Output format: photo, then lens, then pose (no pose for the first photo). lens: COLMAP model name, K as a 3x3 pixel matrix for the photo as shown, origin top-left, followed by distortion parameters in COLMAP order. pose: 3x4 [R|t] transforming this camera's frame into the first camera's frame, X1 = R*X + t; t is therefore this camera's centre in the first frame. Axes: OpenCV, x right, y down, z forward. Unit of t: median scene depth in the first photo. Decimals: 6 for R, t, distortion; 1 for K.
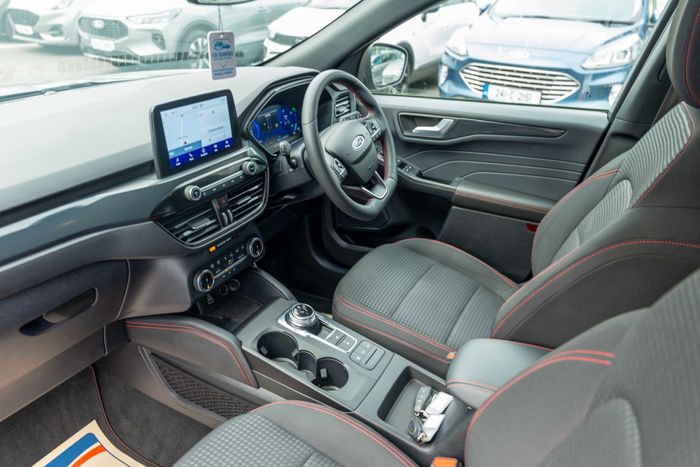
lens RADIAL K [[498.3, 0, 350.0], [0, 498.3, 233.5], [0, 0, 1]] dist [0.000744, 0.002147]
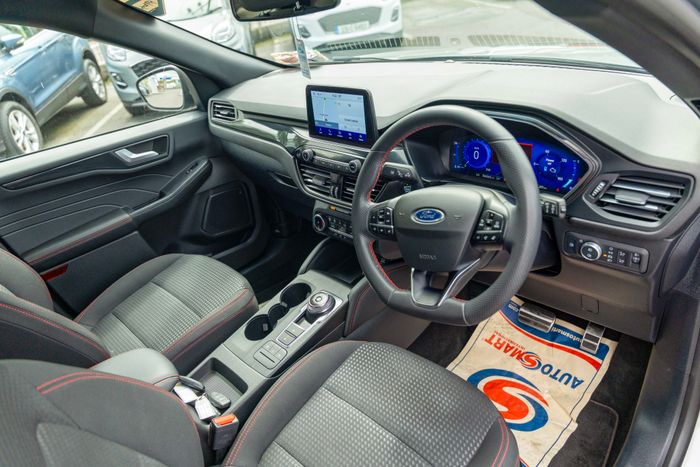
lens RADIAL K [[480.0, 0, 350.0], [0, 480.0, 233.5], [0, 0, 1]] dist [-0.001416, 0.003957]
pose [[-0.289032, 0.486629, -0.824411, 0.713002], [-0.301248, 0.771184, 0.560825, -0.590830], [0.908686, 0.410449, -0.076301, 1.131054]]
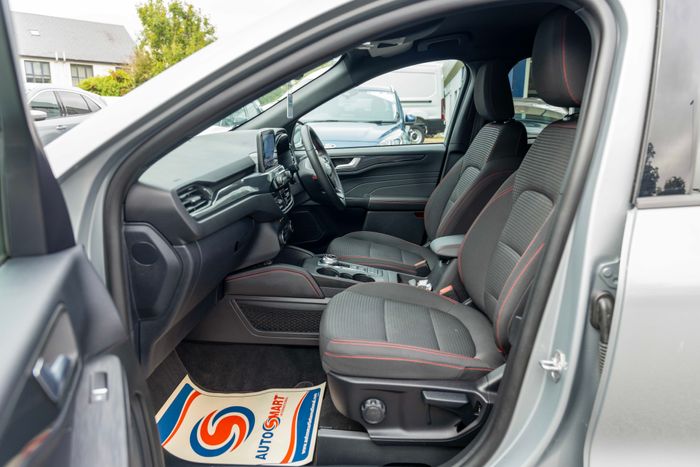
lens RADIAL K [[498.3, 0, 350.0], [0, 498.3, 233.5], [0, 0, 1]] dist [0.000744, 0.002147]
pose [[0.904838, -0.129703, 0.405519, -0.712822], [0.213772, 0.962107, -0.169268, 0.384867], [-0.368198, 0.239848, 0.898278, -0.532196]]
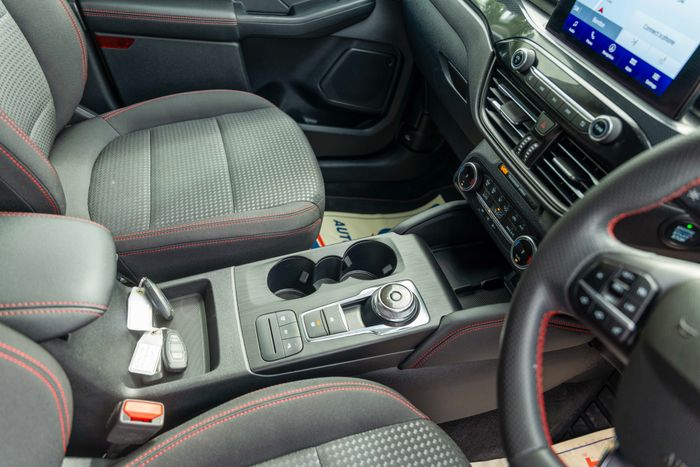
lens RADIAL K [[480.0, 0, 350.0], [0, 480.0, 233.5], [0, 0, 1]] dist [-0.001416, 0.003957]
pose [[-0.692976, 0.368446, -0.619703, 0.309826], [-0.484719, 0.398189, 0.778777, -0.340471], [0.533696, 0.840056, -0.097343, 1.002323]]
